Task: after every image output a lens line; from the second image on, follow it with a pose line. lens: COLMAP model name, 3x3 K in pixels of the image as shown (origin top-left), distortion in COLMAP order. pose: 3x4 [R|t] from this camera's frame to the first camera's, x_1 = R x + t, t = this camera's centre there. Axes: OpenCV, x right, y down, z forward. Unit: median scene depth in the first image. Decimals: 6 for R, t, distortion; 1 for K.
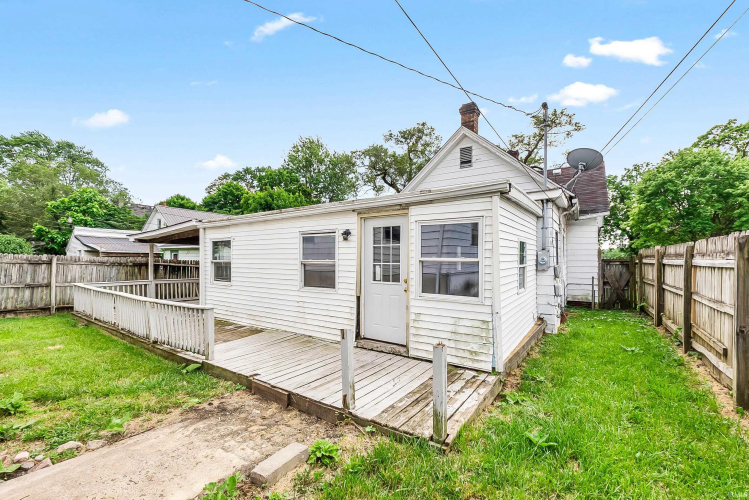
lens RADIAL K [[322.5, 0, 373.1], [0, 322.5, 258.1], [0, 0, 1]] dist [-0.001331, -0.000094]
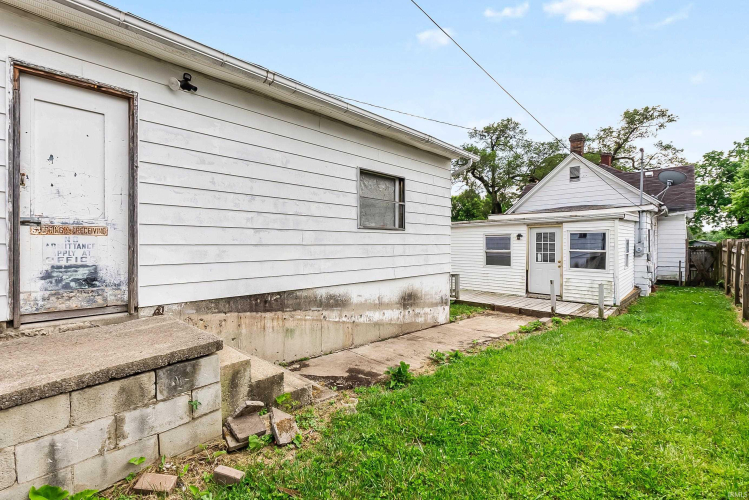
lens RADIAL K [[321.4, 0, 374.5], [0, 321.4, 250.0], [0, 0, 1]] dist [-0.000594, 0.000417]
pose [[0.983179, -0.001910, -0.182633, -0.416294], [0.006103, 0.999730, 0.022400, -0.031528], [0.182541, -0.023138, 0.982926, -0.708266]]
